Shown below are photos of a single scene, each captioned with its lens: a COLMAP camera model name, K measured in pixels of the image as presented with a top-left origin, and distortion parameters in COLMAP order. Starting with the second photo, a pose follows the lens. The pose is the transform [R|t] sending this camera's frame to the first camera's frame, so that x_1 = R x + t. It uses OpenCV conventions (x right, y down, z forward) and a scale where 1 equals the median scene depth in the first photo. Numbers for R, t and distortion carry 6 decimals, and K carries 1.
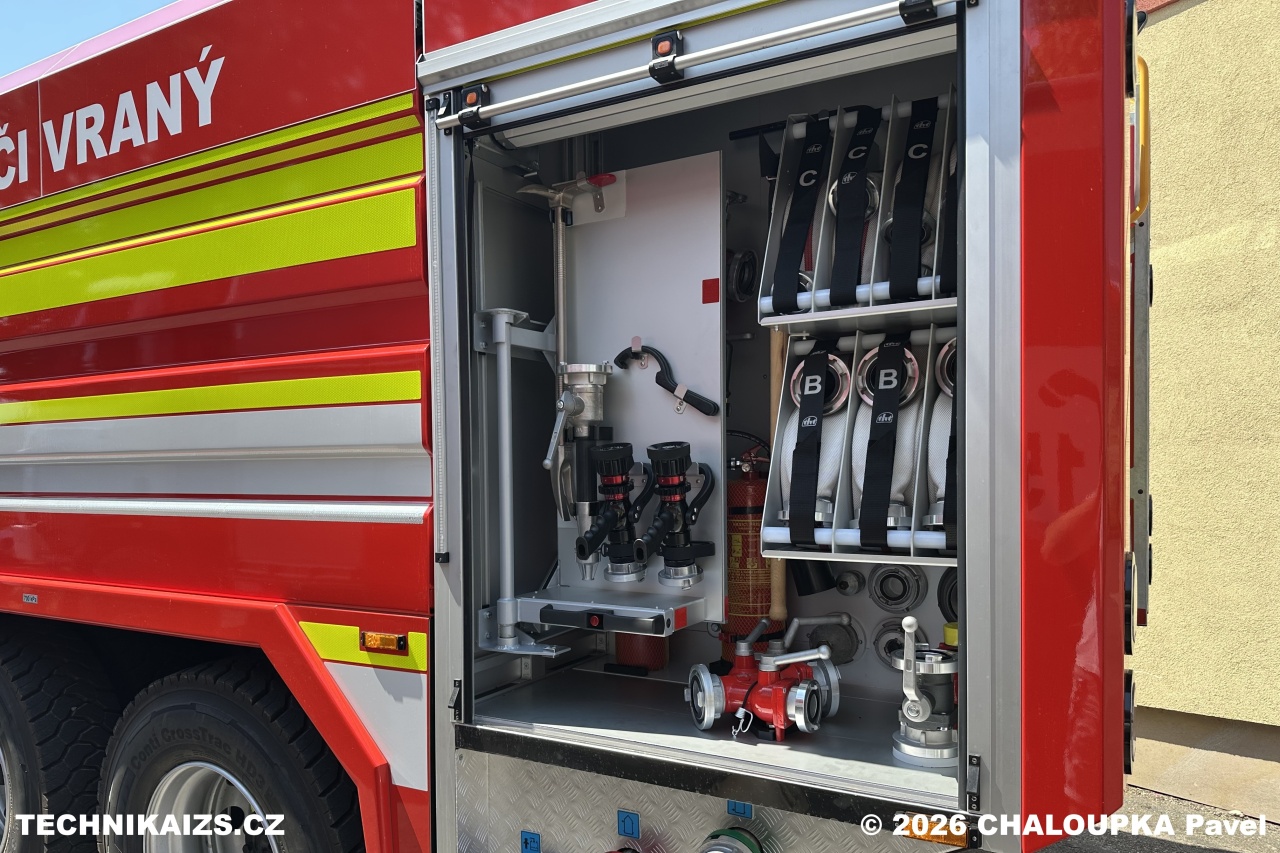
lens RADIAL K [[912.3, 0, 661.2], [0, 912.3, 486.1], [0, 0, 1]] dist [0.005491, -0.036180]
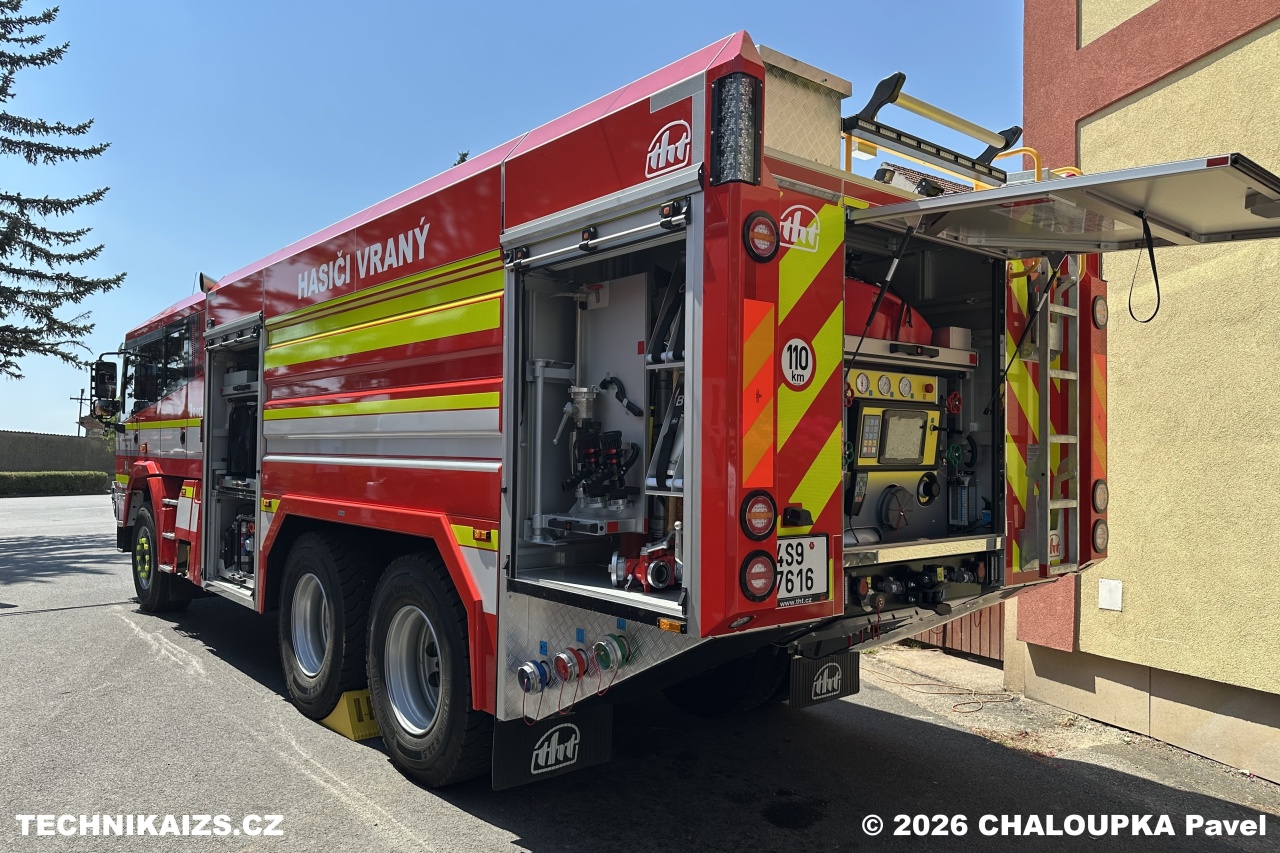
lens RADIAL K [[912.3, 0, 638.8], [0, 912.3, 424.6], [0, 0, 1]] dist [0.005491, -0.036180]
pose [[0.934298, 0.013063, -0.356254, 0.678943], [-0.031770, 0.998403, -0.046709, 0.021601], [0.355075, 0.054958, 0.933221, -0.665292]]
